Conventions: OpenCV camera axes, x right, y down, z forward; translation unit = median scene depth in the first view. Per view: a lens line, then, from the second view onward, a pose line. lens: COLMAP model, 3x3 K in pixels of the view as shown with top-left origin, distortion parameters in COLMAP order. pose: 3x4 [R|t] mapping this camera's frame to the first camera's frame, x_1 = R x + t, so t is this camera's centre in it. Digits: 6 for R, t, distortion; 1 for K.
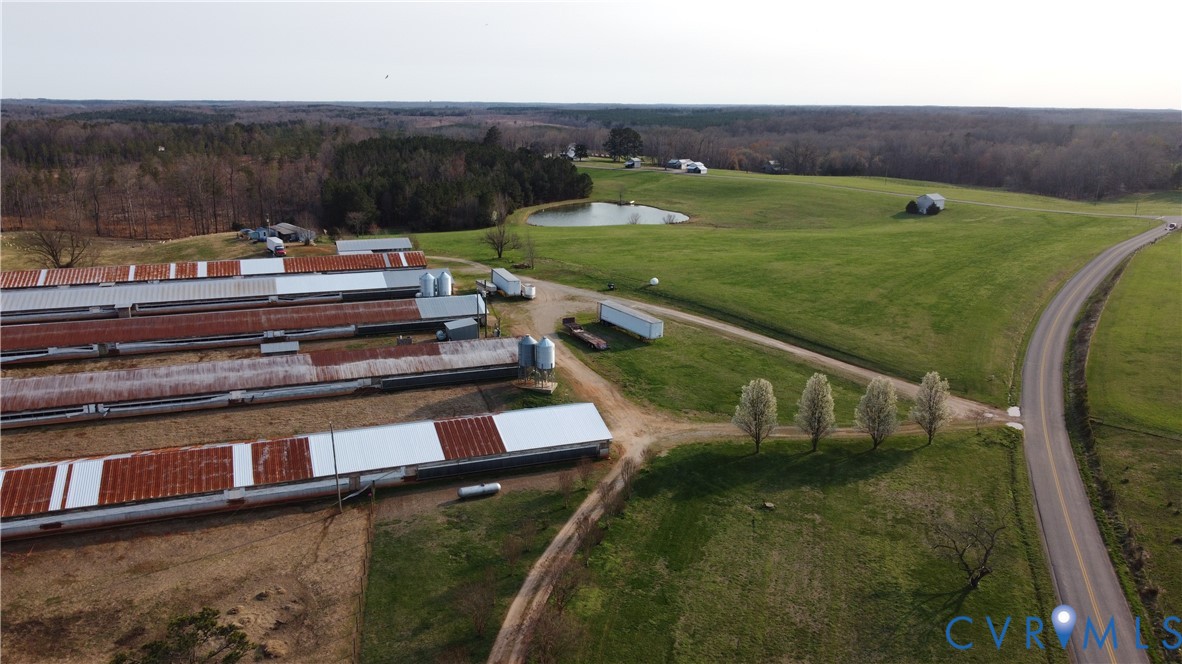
lens RADIAL K [[869.8, 0, 591.0], [0, 869.8, 332.0], [0, 0, 1]] dist [-0.002797, -0.001267]
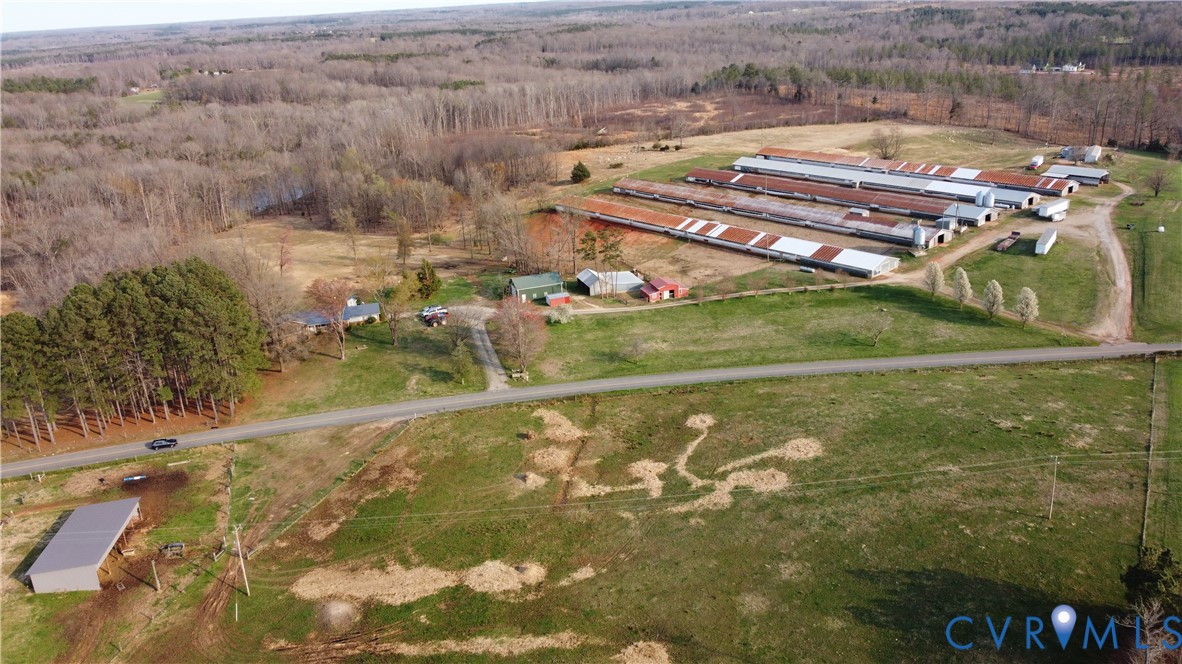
lens RADIAL K [[869.8, 0, 591.0], [0, 869.8, 332.0], [0, 0, 1]] dist [-0.002797, -0.001267]
pose [[0.347039, 0.304967, -0.886882, 1.532563], [-0.186996, 0.949166, 0.253212, -0.129077], [0.919019, 0.077969, 0.386425, -0.403345]]
